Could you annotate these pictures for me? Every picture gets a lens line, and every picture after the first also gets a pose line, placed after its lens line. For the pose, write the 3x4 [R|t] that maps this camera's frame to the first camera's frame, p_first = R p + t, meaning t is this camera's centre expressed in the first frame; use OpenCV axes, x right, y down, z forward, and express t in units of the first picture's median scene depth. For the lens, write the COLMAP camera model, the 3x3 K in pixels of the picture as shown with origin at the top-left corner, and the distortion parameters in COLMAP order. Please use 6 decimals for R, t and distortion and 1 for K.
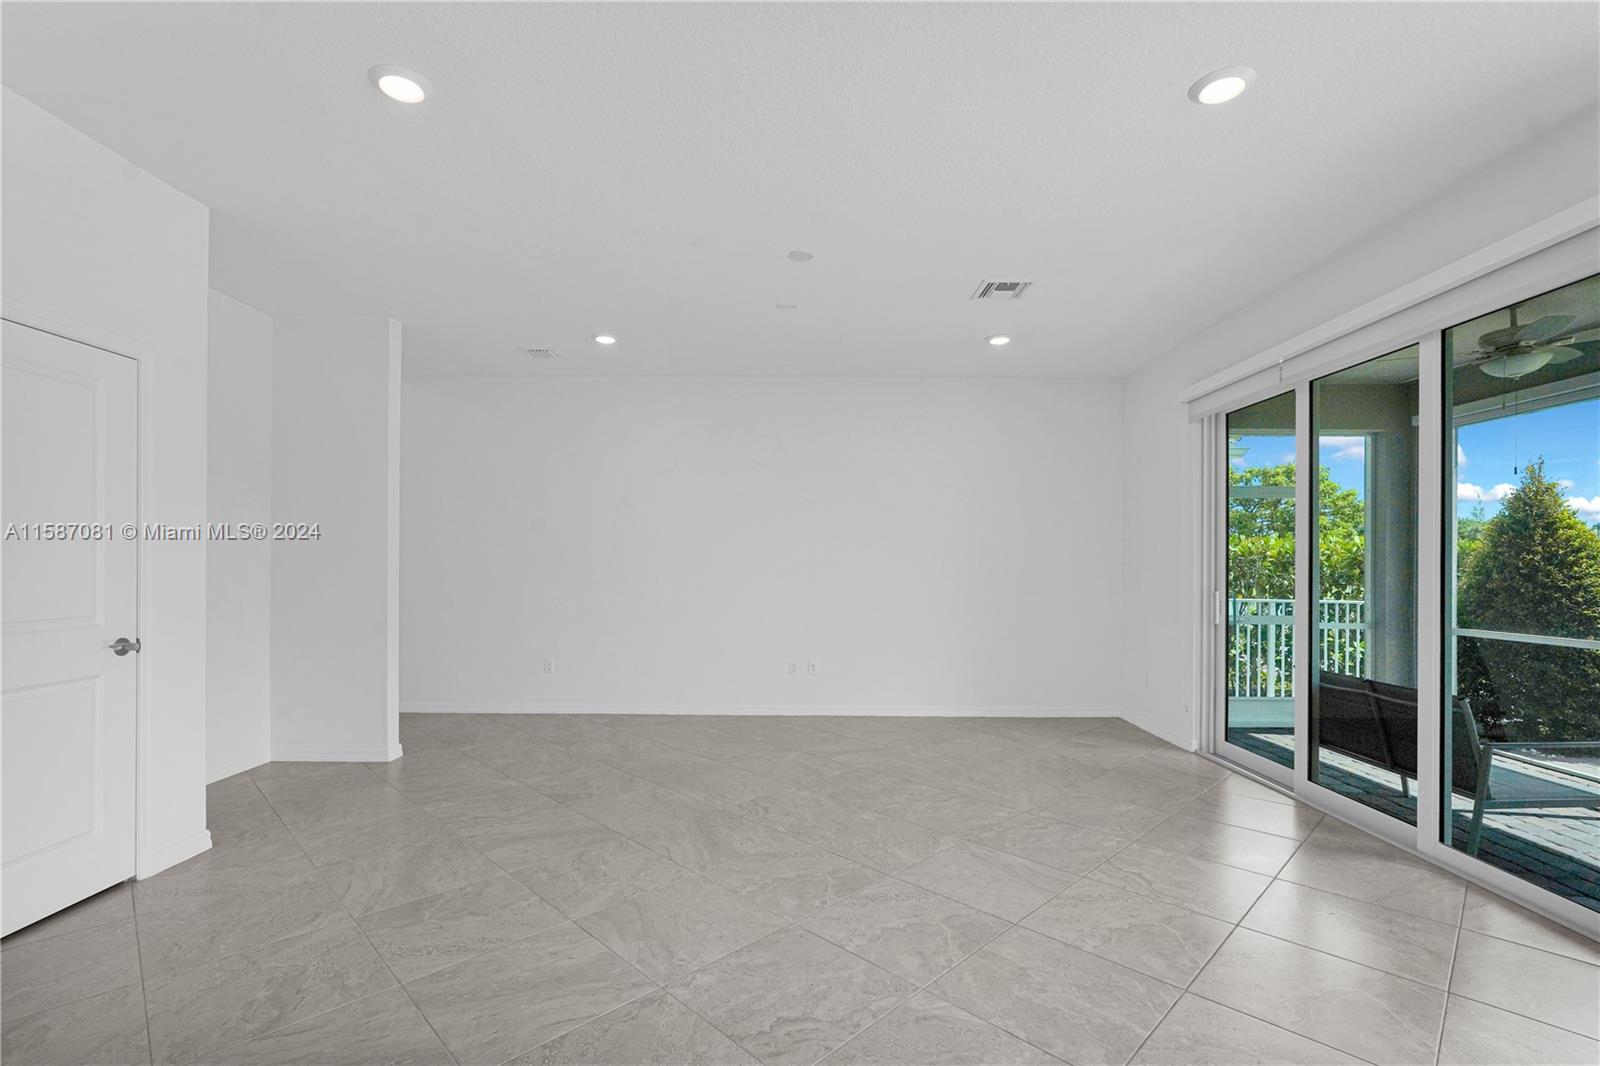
lens RADIAL K [[716.6, 0, 805.5], [0, 716.6, 557.9], [0, 0, 1]] dist [-0.018233, 0.007608]
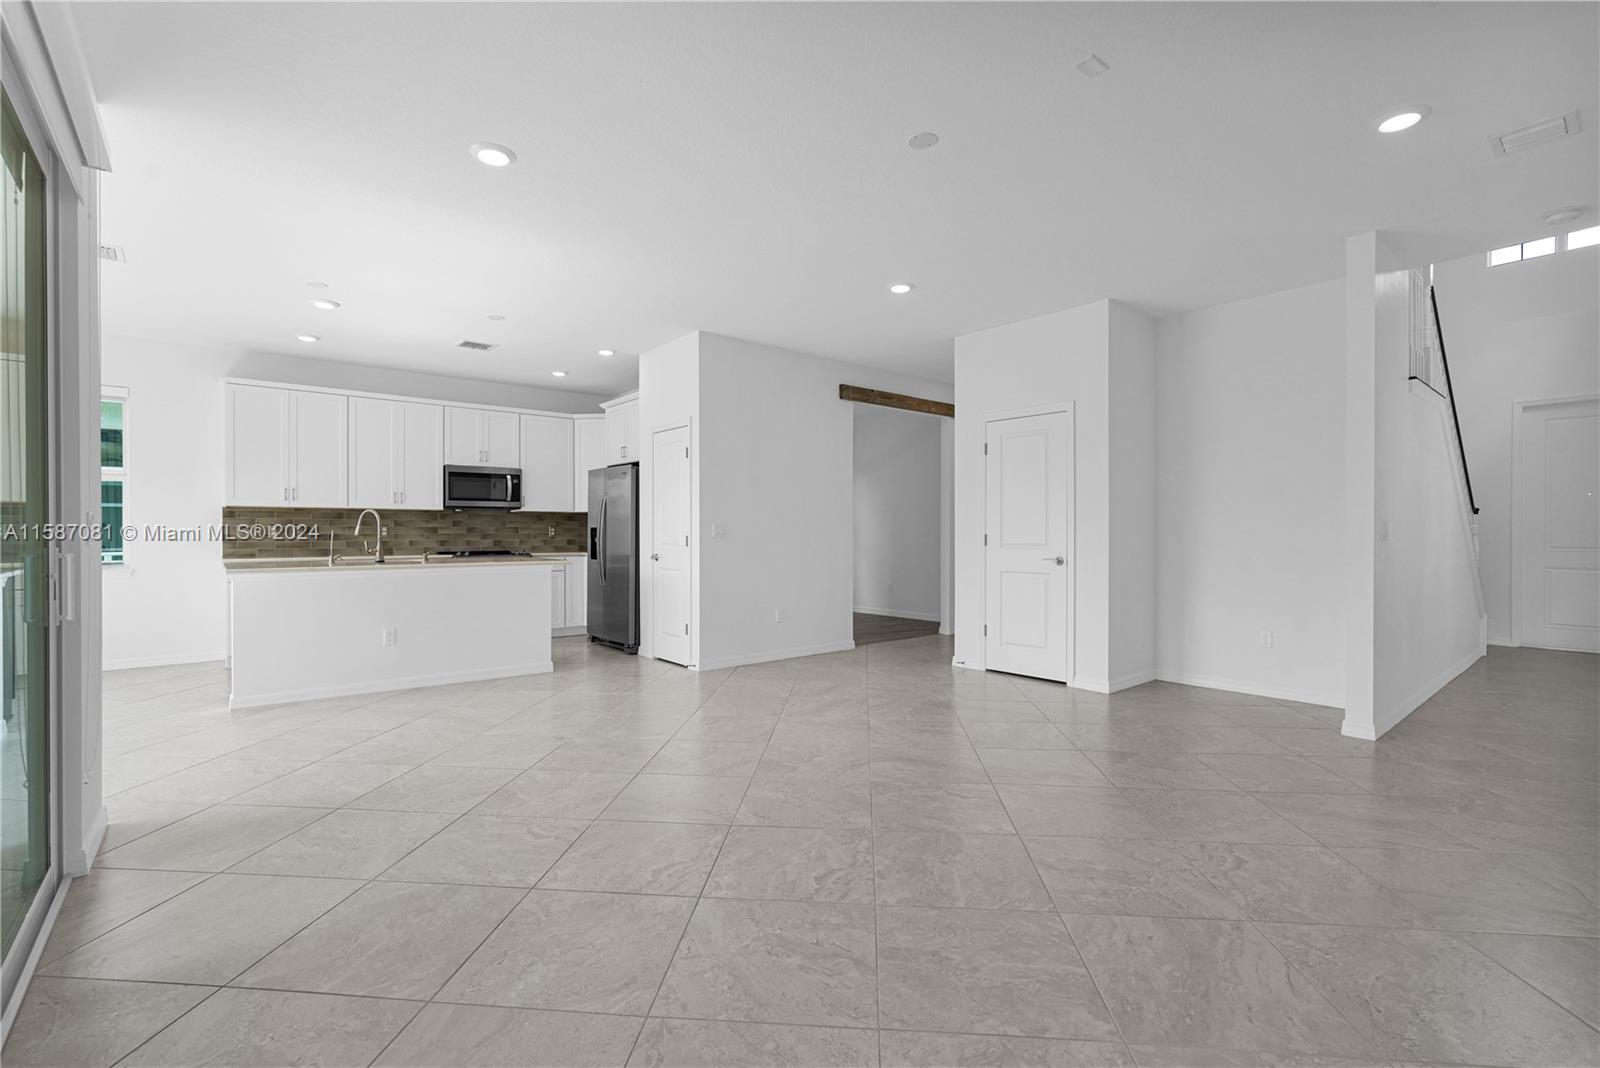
lens RADIAL K [[716.6, 0, 801.8], [0, 716.6, 535.0], [0, 0, 1]] dist [-0.018233, 0.007608]
pose [[-0.765220, -0.002236, -0.643764, 0.442165], [0.001801, 0.999983, -0.005613, 0.031762], [0.643766, -0.005454, -0.765203, 1.063757]]
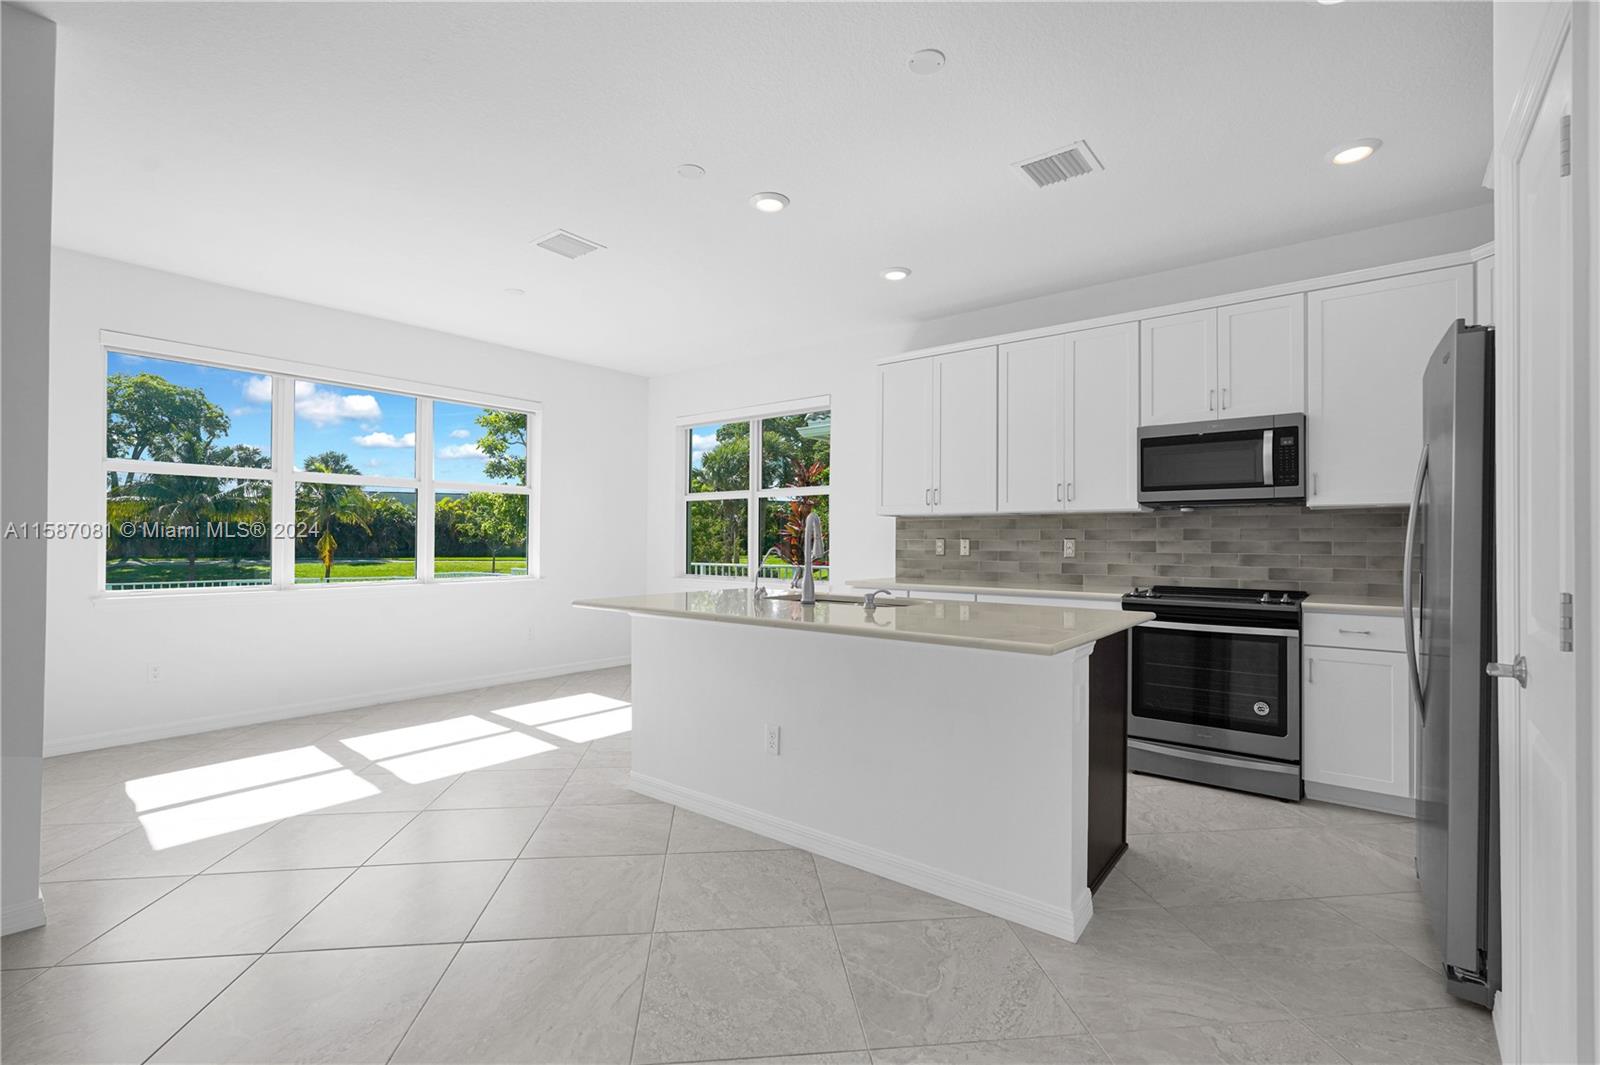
lens RADIAL K [[716.6, 0, 796.5], [0, 716.6, 532.4], [0, 0, 1]] dist [-0.018233, 0.007608]
pose [[-0.782990, -0.000446, 0.622035, -0.102955], [-0.011703, 0.999833, -0.014014, 0.012708], [-0.621925, -0.018253, -0.782864, 0.376304]]
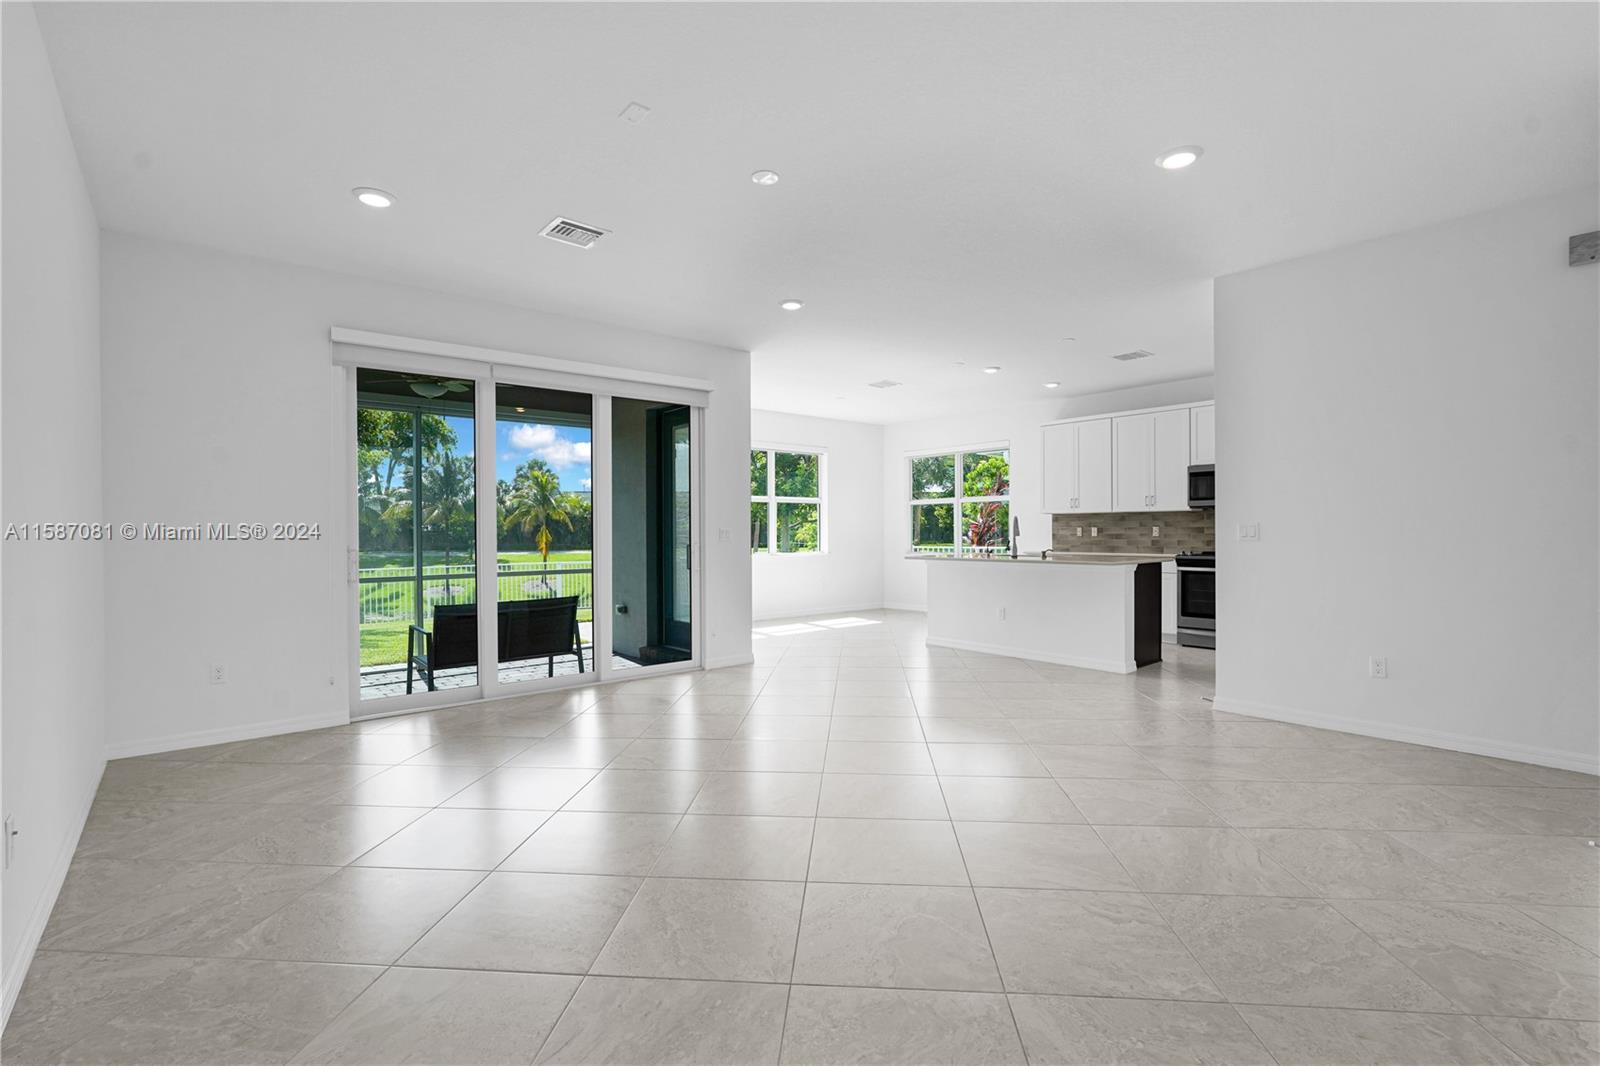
lens RADIAL K [[716.6, 0, 792.5], [0, 716.6, 525.8], [0, 0, 1]] dist [-0.018233, 0.007608]
pose [[-0.645411, 0.005761, 0.763814, -0.488230], [-0.002285, 0.999953, -0.009473, 0.020094], [-0.763832, -0.007859, -0.645367, 1.073954]]
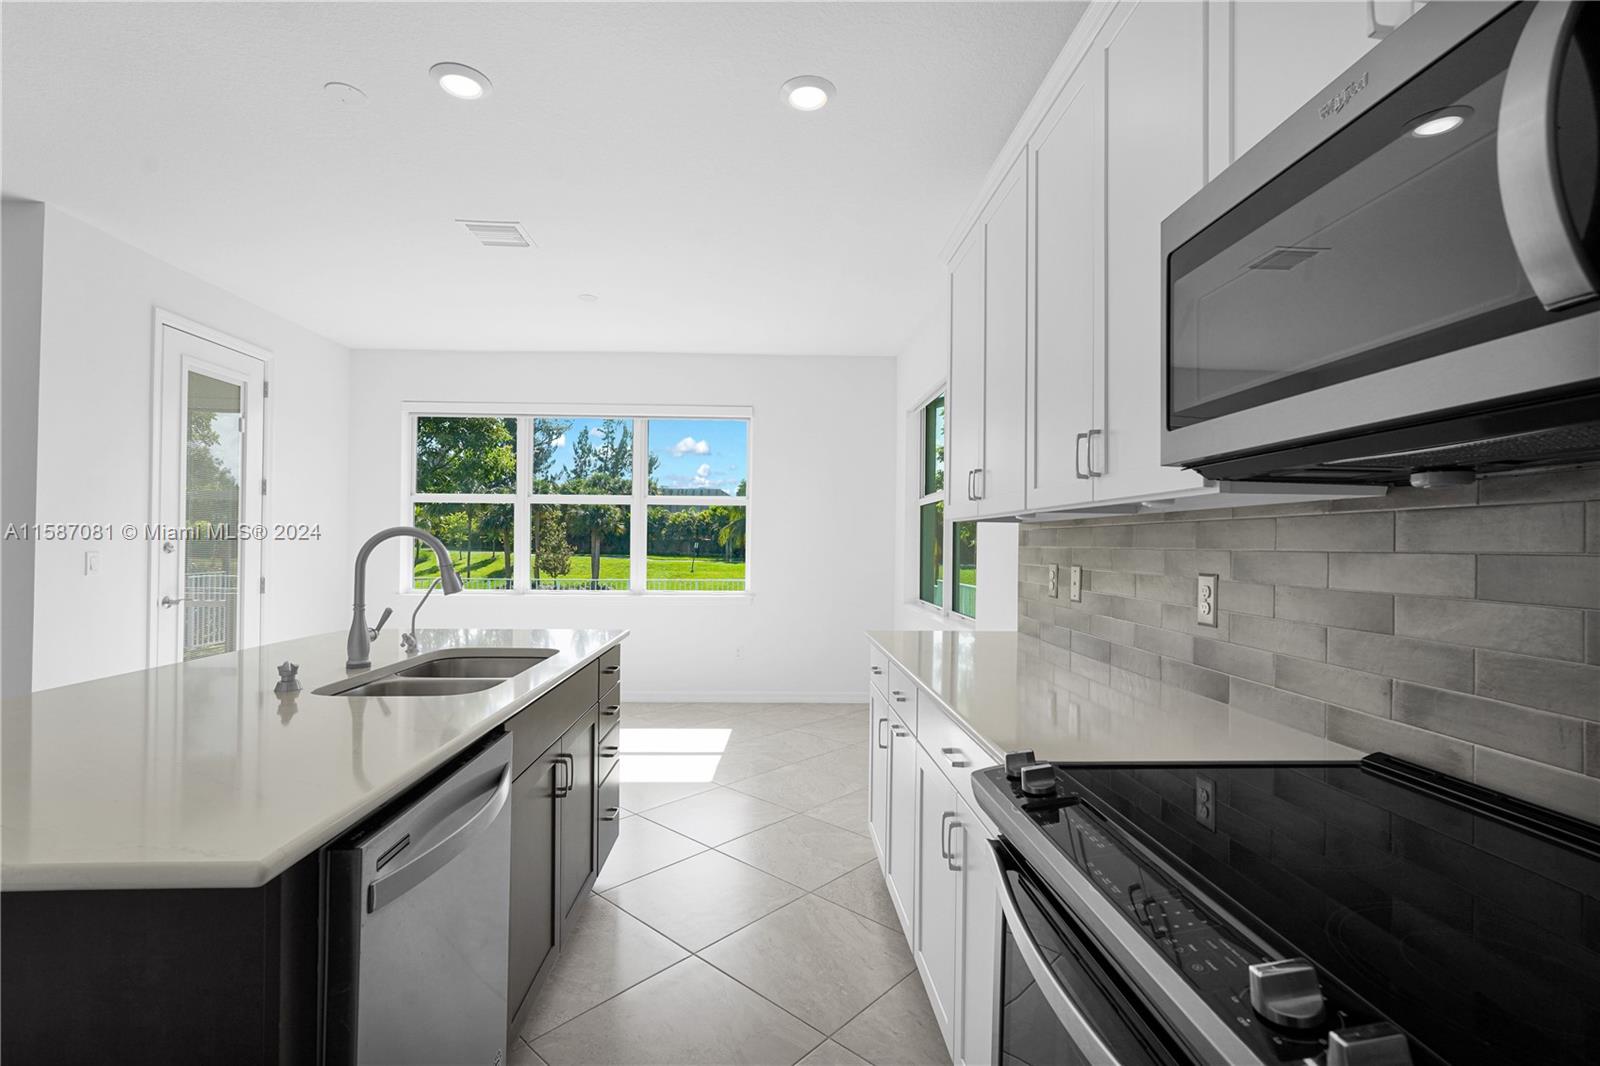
lens RADIAL K [[716.6, 0, 790.7], [0, 716.6, 537.1], [0, 0, 1]] dist [-0.018233, 0.007608]
pose [[-0.046125, 0.003067, 0.998931, -0.138498], [-0.017089, 0.999847, -0.003859, -0.008085], [-0.998790, -0.017249, -0.046065, -0.299289]]
